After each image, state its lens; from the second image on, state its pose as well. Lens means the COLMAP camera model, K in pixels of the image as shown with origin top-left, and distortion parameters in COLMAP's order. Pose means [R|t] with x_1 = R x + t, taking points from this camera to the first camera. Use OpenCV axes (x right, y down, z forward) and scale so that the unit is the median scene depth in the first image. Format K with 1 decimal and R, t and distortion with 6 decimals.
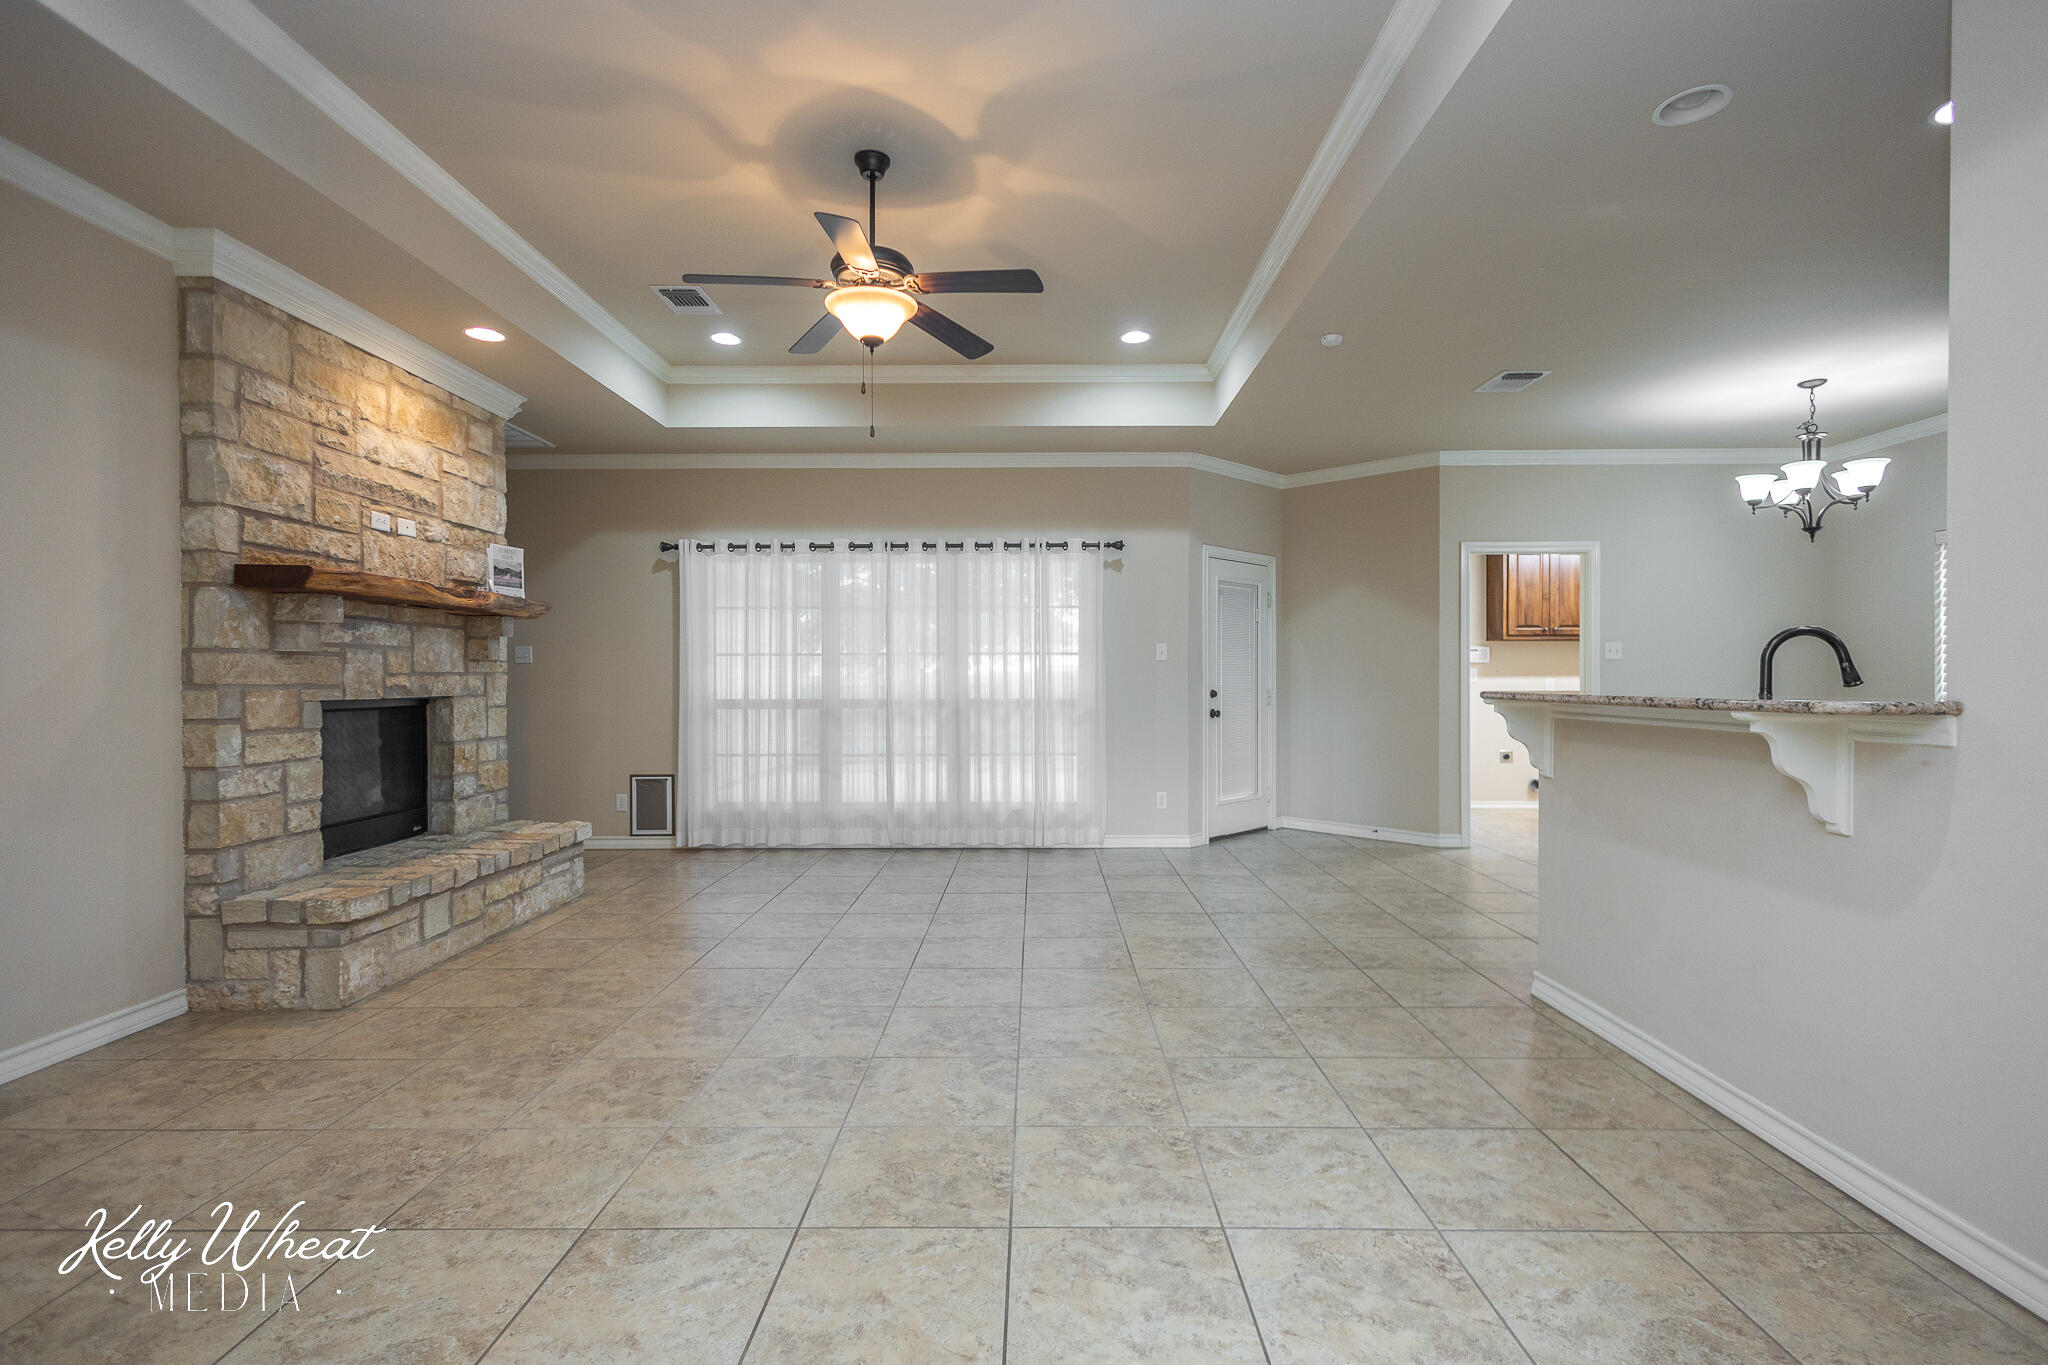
lens RADIAL K [[948.9, 0, 1028.3], [0, 948.9, 685.3], [0, 0, 1]] dist [0.013609, -0.000380]
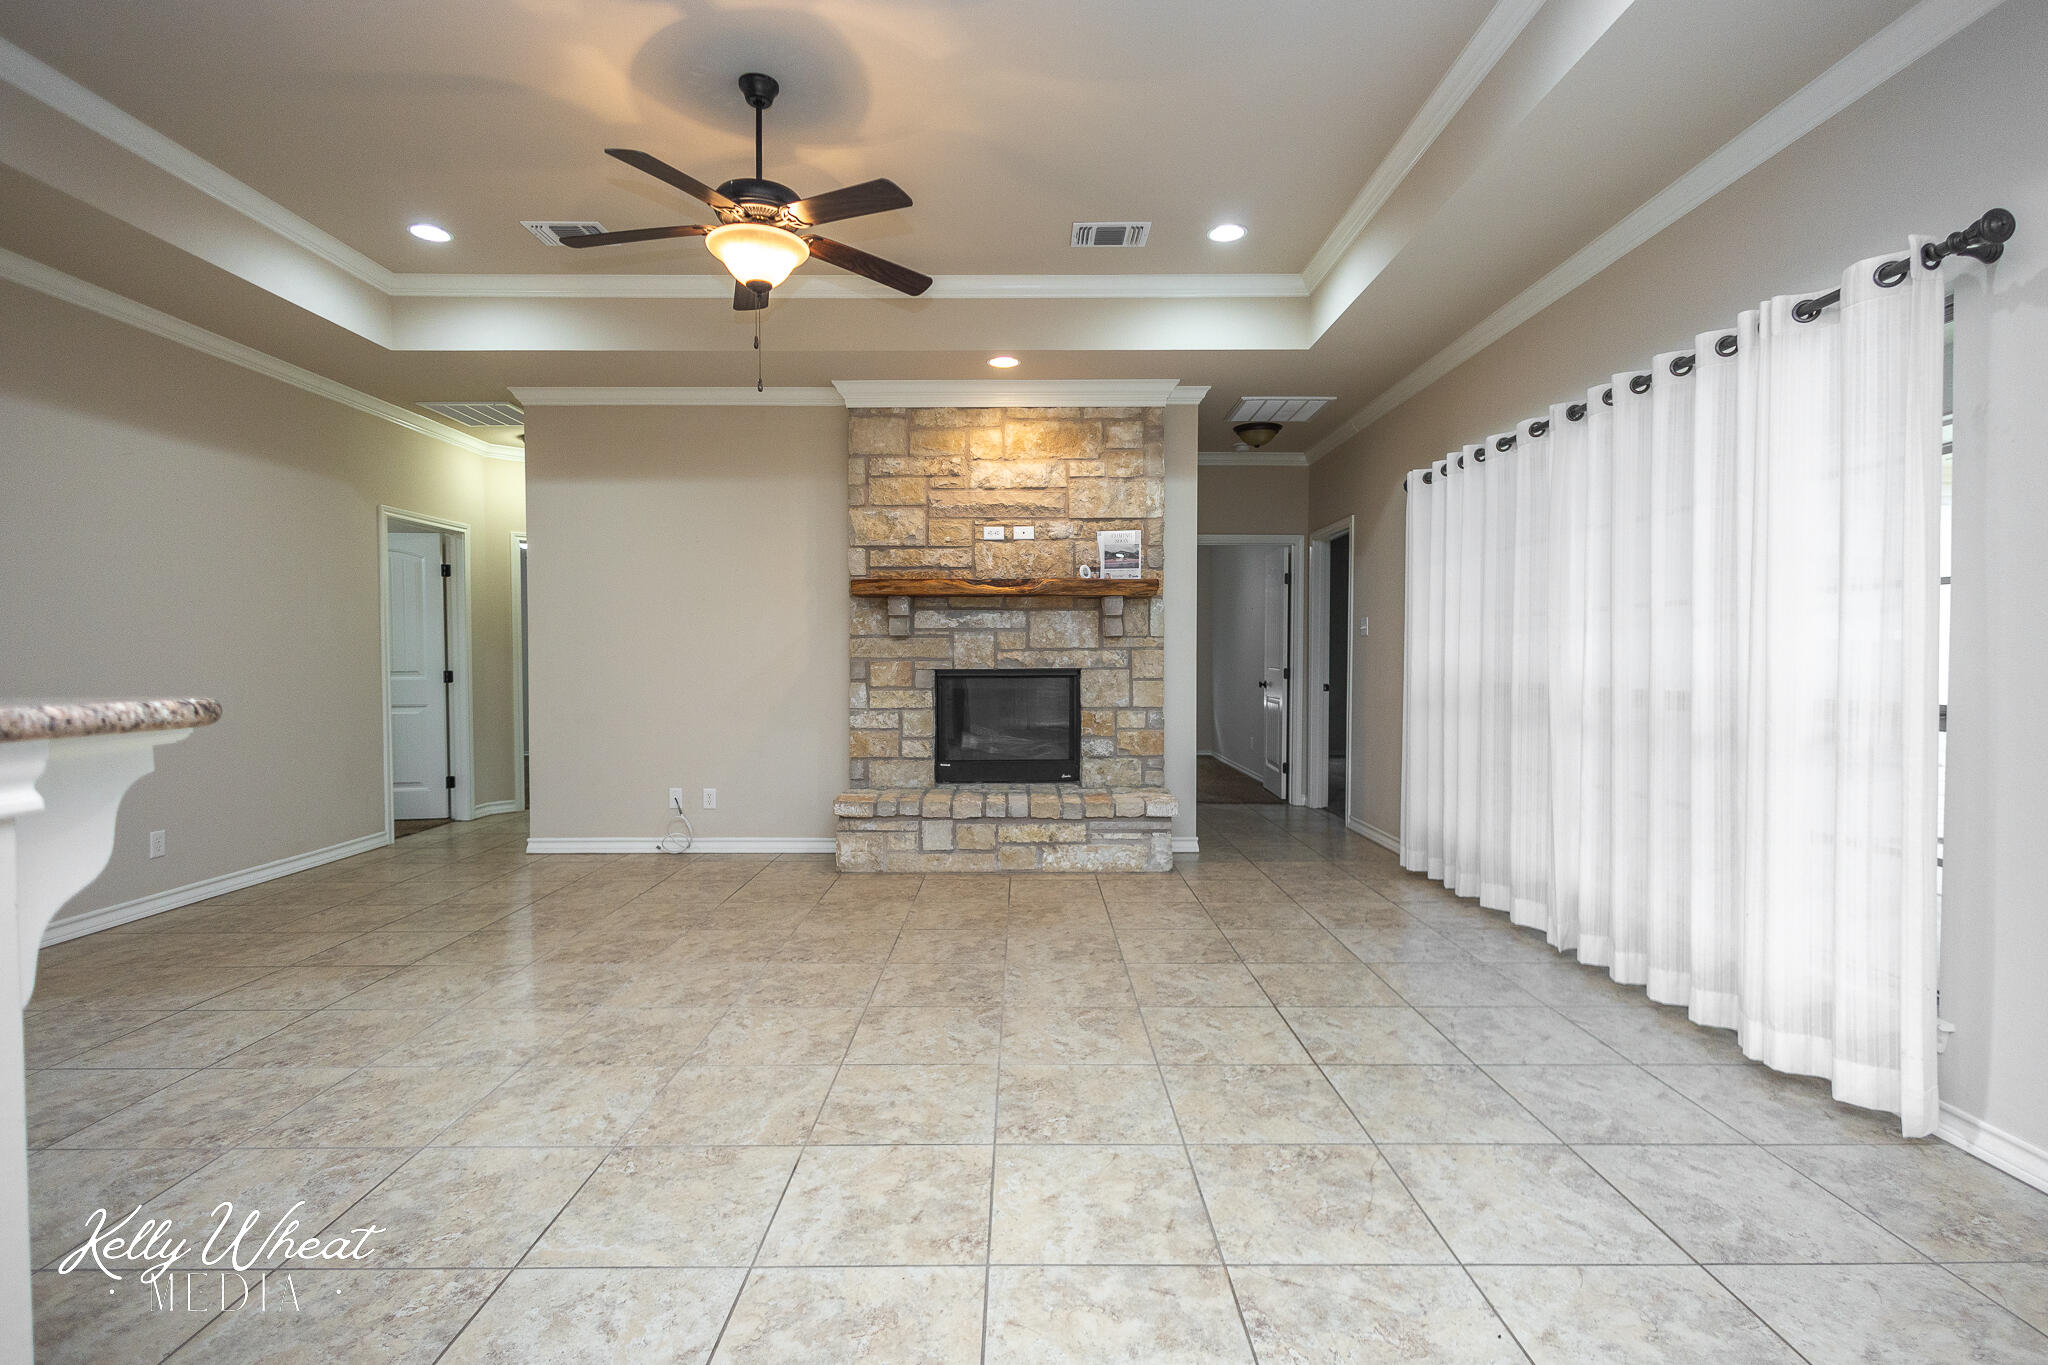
lens RADIAL K [[959.7, 0, 1026.4], [0, 959.7, 682.0], [0, 0, 1]] dist [0.003868, -0.000083]
pose [[0.010658, 0.029934, -0.999495, 0.653271], [-0.003829, 0.999546, 0.029895, -0.007752], [0.999936, 0.003508, 0.010768, 1.053413]]
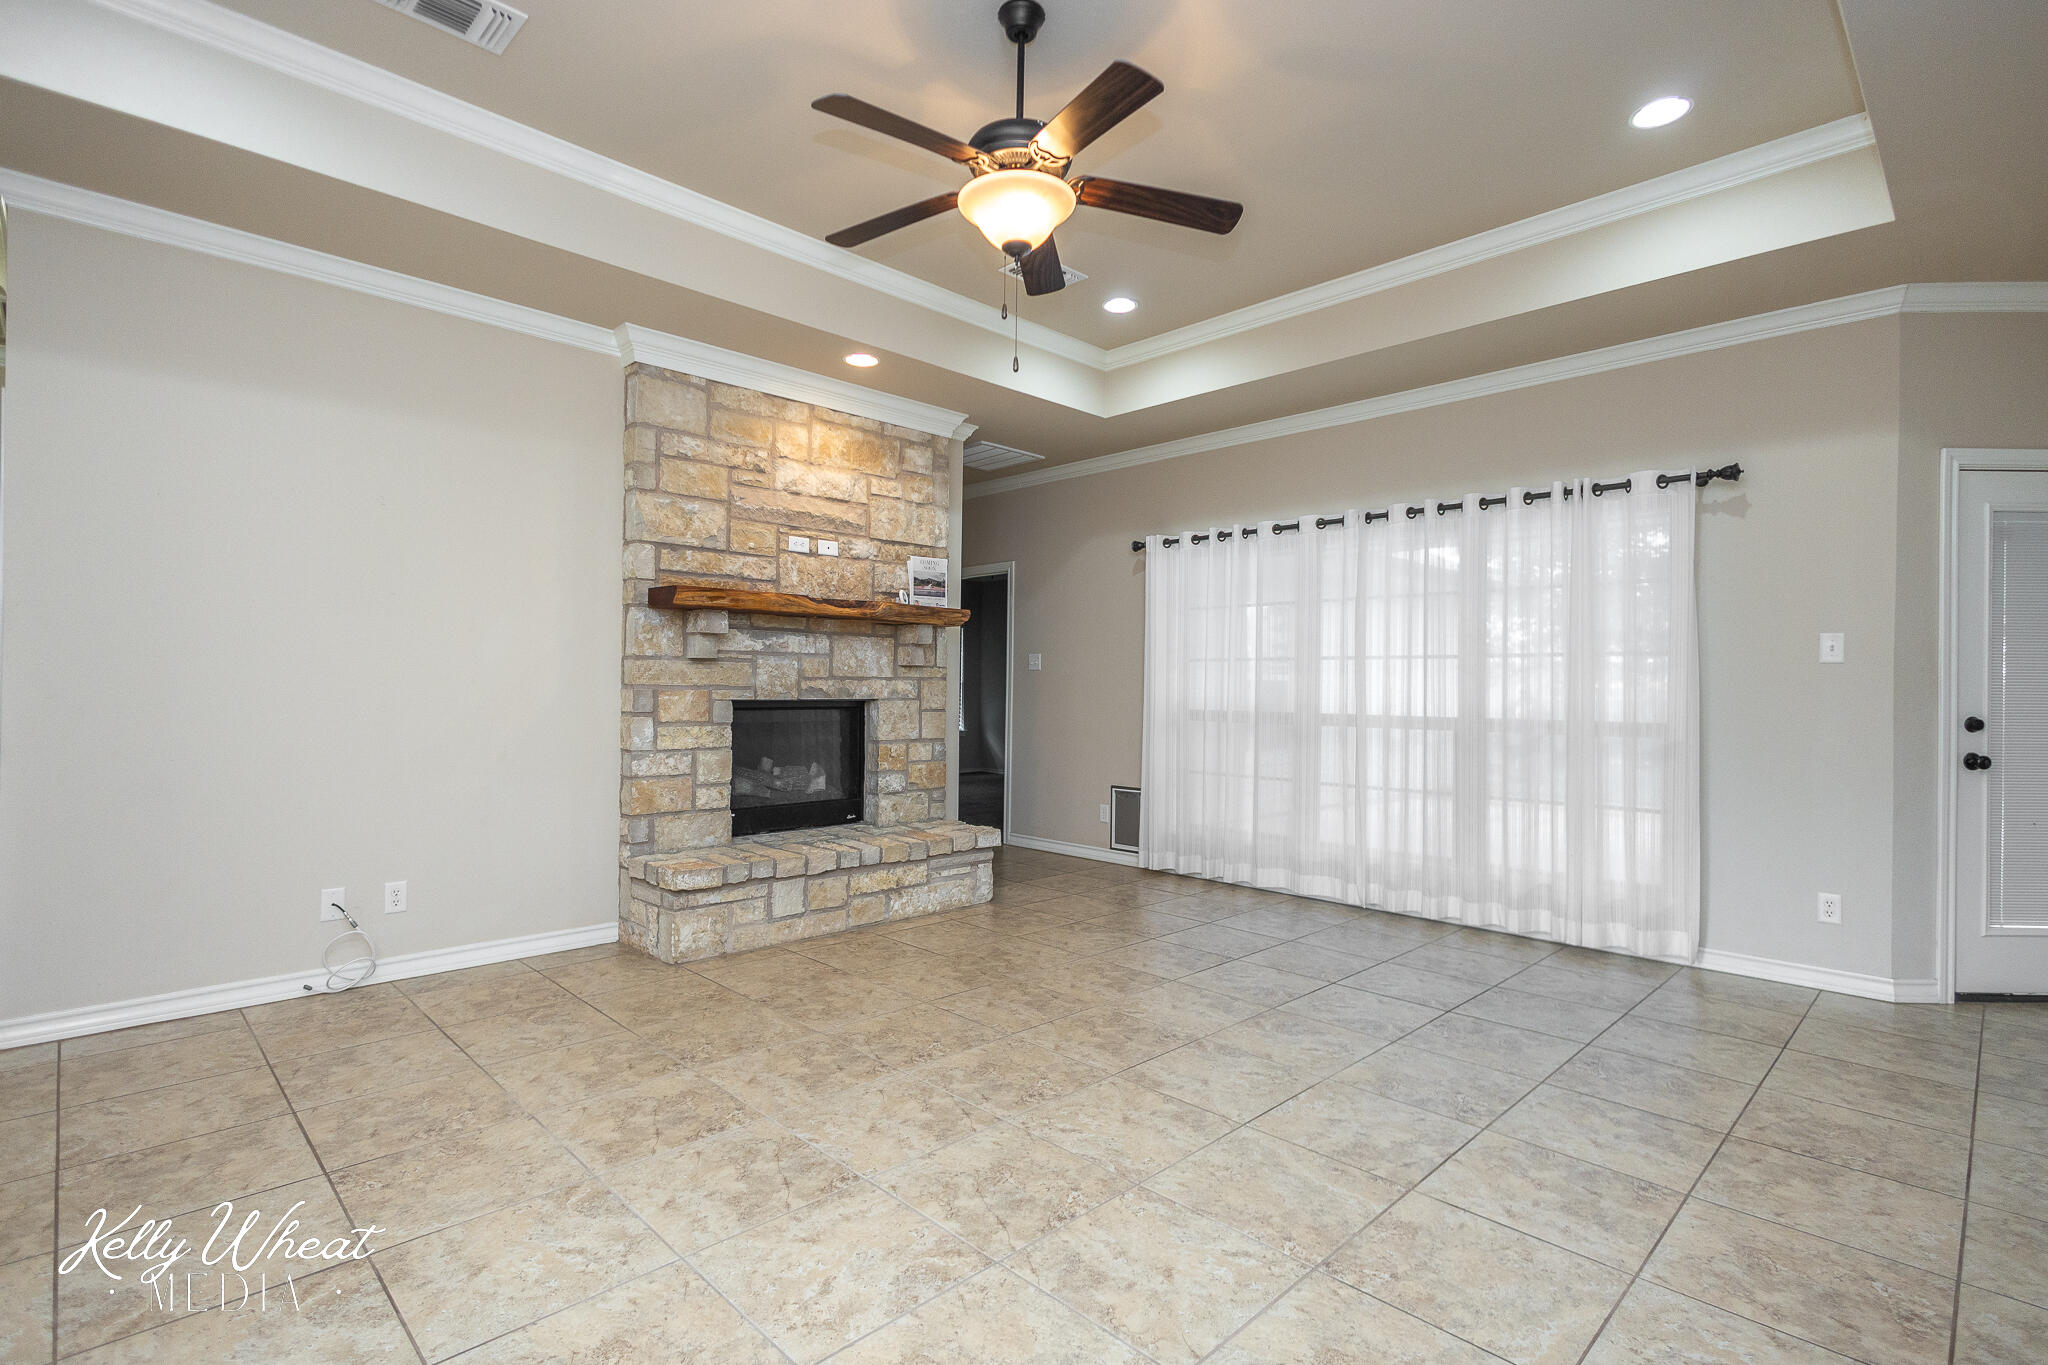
lens RADIAL K [[965.9, 0, 1015.9], [0, 965.9, 685.7], [0, 0, 1]] dist [0.008660, -0.000223]
pose [[0.705051, 0.009251, -0.709096, 0.333557], [-0.017078, 0.999846, -0.003937, -0.002621], [0.708951, 0.014886, 0.705101, 0.379388]]
